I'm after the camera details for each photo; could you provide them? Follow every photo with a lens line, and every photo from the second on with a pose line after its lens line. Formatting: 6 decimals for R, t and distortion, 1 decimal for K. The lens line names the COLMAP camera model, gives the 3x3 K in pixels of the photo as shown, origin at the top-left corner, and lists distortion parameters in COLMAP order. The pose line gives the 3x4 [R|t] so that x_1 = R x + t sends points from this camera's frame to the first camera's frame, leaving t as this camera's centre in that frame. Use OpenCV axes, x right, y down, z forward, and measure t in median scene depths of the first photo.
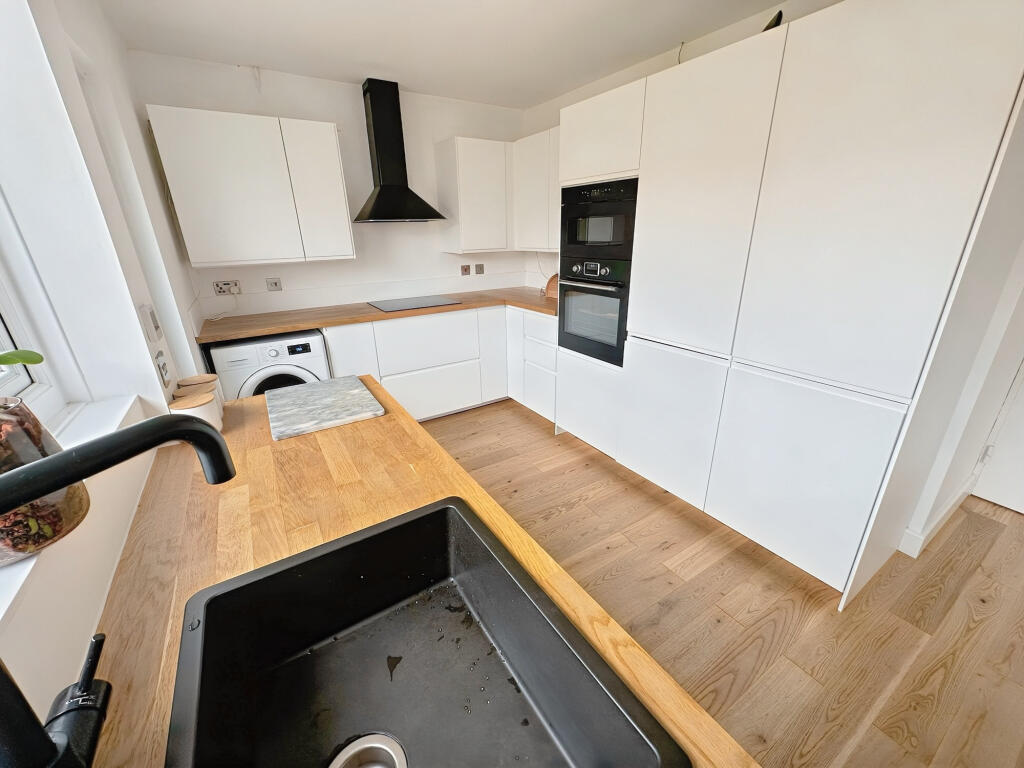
lens RADIAL K [[408.3, 0, 513.5], [0, 408.3, 388.6], [0, 0, 1]] dist [-0.001531, -0.000093]
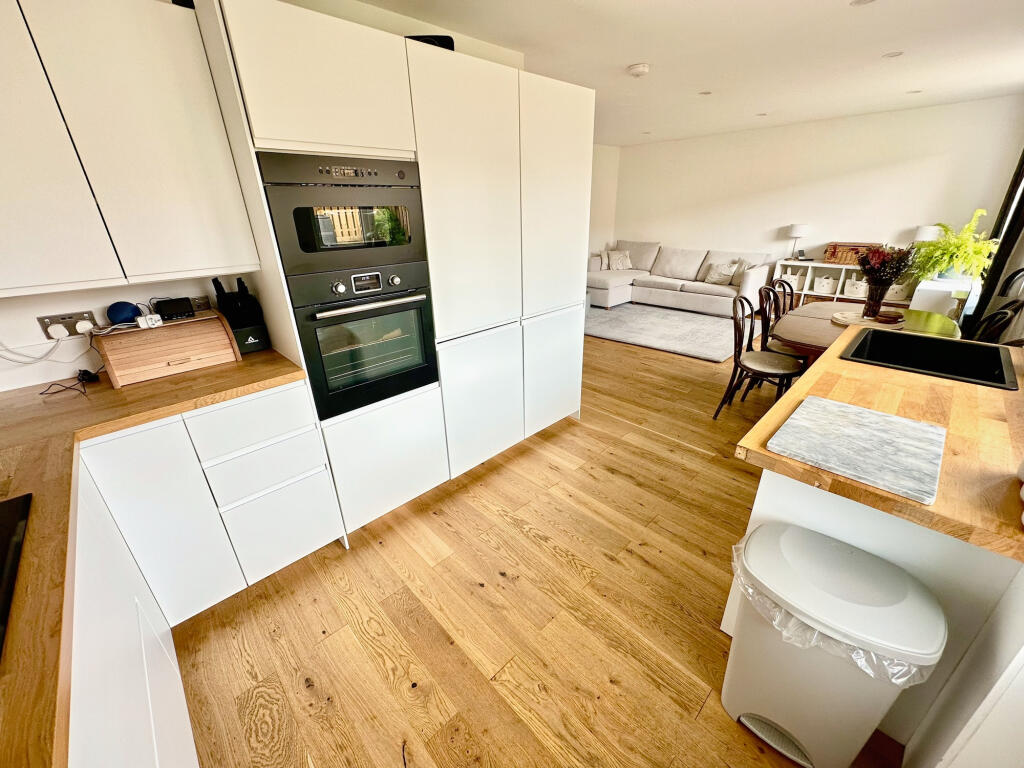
lens RADIAL K [[408.3, 0, 514.1], [0, 408.3, 380.6], [0, 0, 1]] dist [-0.001531, -0.000093]
pose [[-0.198566, -0.362033, 0.910771, -0.785199], [0.376077, 0.829994, 0.411917, -0.486597], [-0.905062, 0.424313, -0.028656, 1.220541]]
